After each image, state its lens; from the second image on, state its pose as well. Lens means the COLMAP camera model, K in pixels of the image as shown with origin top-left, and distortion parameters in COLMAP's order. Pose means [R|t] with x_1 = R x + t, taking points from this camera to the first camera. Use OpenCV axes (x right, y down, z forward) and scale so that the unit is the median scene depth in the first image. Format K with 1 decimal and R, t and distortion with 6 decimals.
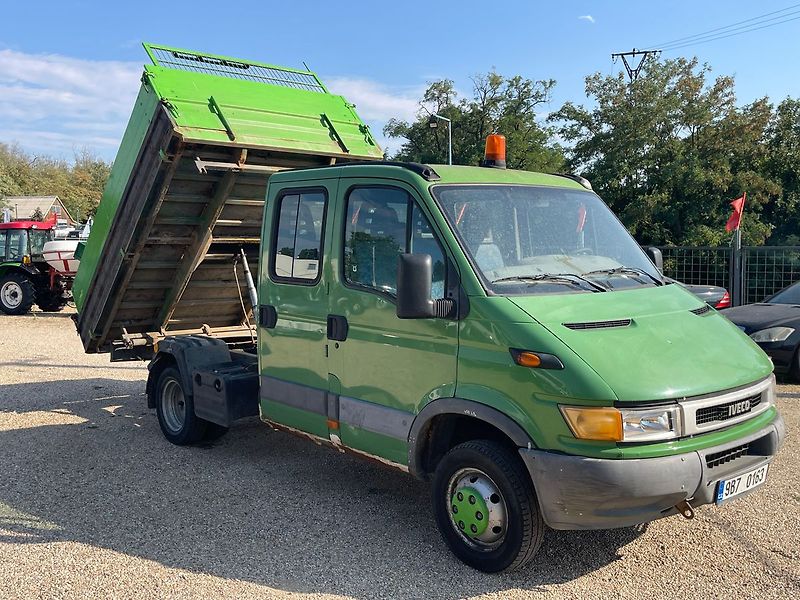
lens RADIAL K [[809.8, 0, 392.6], [0, 809.8, 293.3], [0, 0, 1]] dist [0.049977, 0.000000]
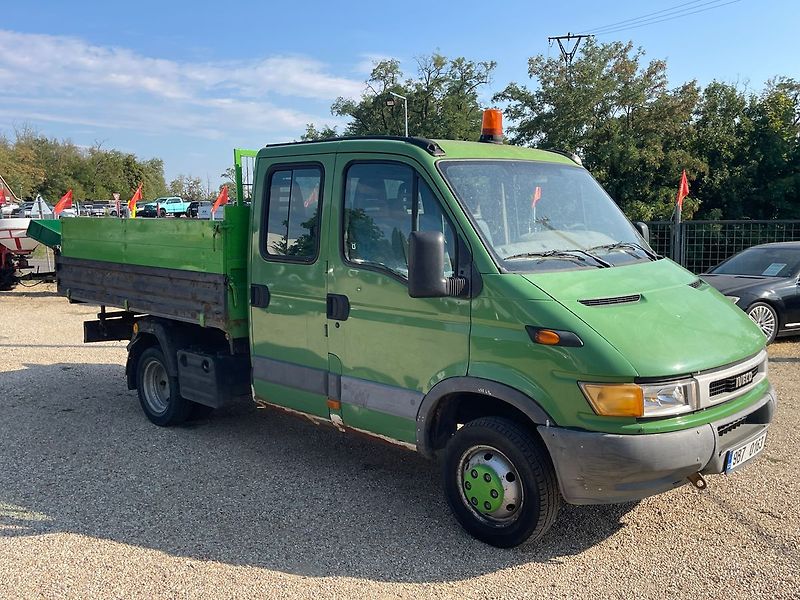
lens RADIAL K [[764.8, 0, 406.7], [0, 764.8, 306.5], [0, 0, 1]] dist [0.043992, 0.000000]
pose [[0.995288, -0.016687, 0.095514, -0.072743], [0.011688, 0.998544, 0.052662, -0.005767], [-0.096254, -0.051297, 0.994034, 0.068024]]
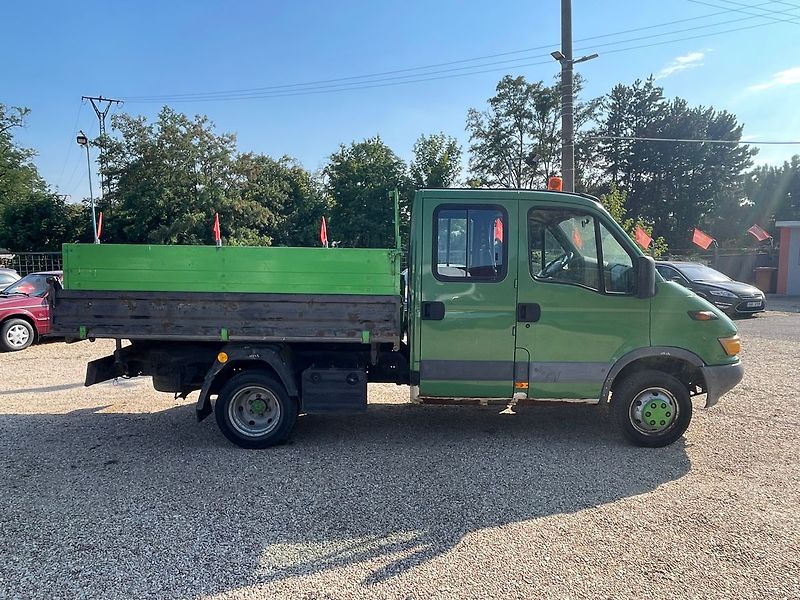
lens RADIAL K [[566.0, 0, 415.4], [0, 566.0, 306.2], [0, 0, 1]] dist [-0.004839, -0.007510]
pose [[0.632136, -0.076162, 0.771106, -0.901521], [0.045268, 0.997088, 0.061373, -0.033490], [-0.773534, -0.003890, 0.633742, 0.548384]]
